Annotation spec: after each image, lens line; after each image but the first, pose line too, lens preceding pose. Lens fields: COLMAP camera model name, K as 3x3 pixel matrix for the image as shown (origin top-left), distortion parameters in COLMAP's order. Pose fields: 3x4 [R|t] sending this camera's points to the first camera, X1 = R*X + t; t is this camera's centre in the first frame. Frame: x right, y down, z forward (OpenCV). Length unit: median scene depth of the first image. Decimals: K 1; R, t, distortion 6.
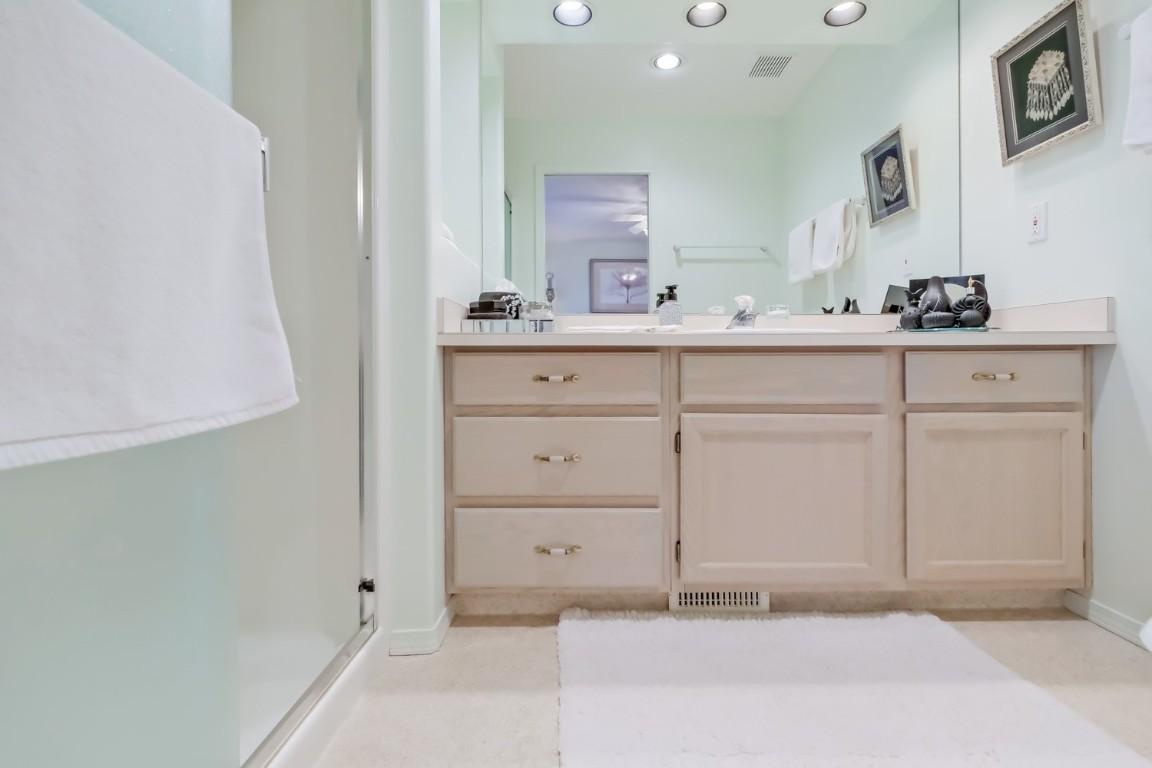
lens RADIAL K [[554.2, 0, 575.7], [0, 554.2, 350.2], [0, 0, 1]] dist [-0.002182, -0.001203]
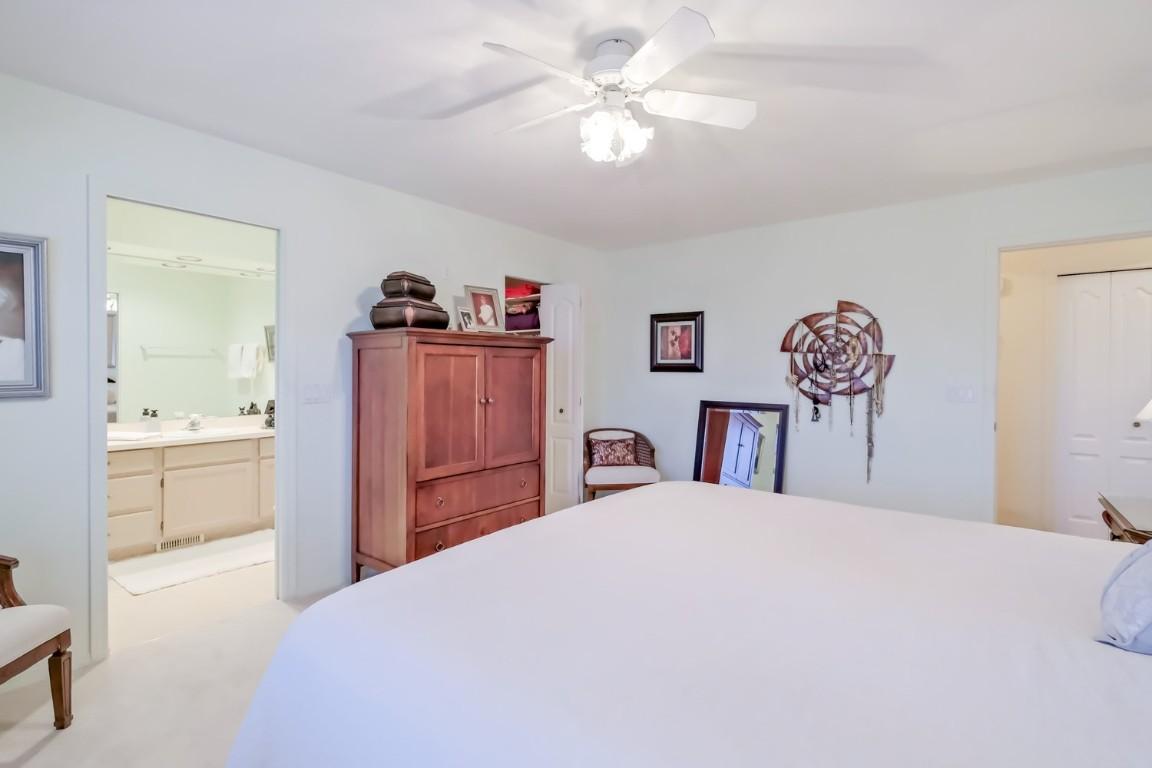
lens RADIAL K [[531.8, 0, 563.8], [0, 531.8, 372.0], [0, 0, 1]] dist [0.001635, 0.000715]
pose [[0.631769, 0.000938, 0.775156, -0.532684], [-0.008080, 0.999953, 0.005376, -0.362507], [-0.775115, -0.009660, 0.631747, -1.917839]]
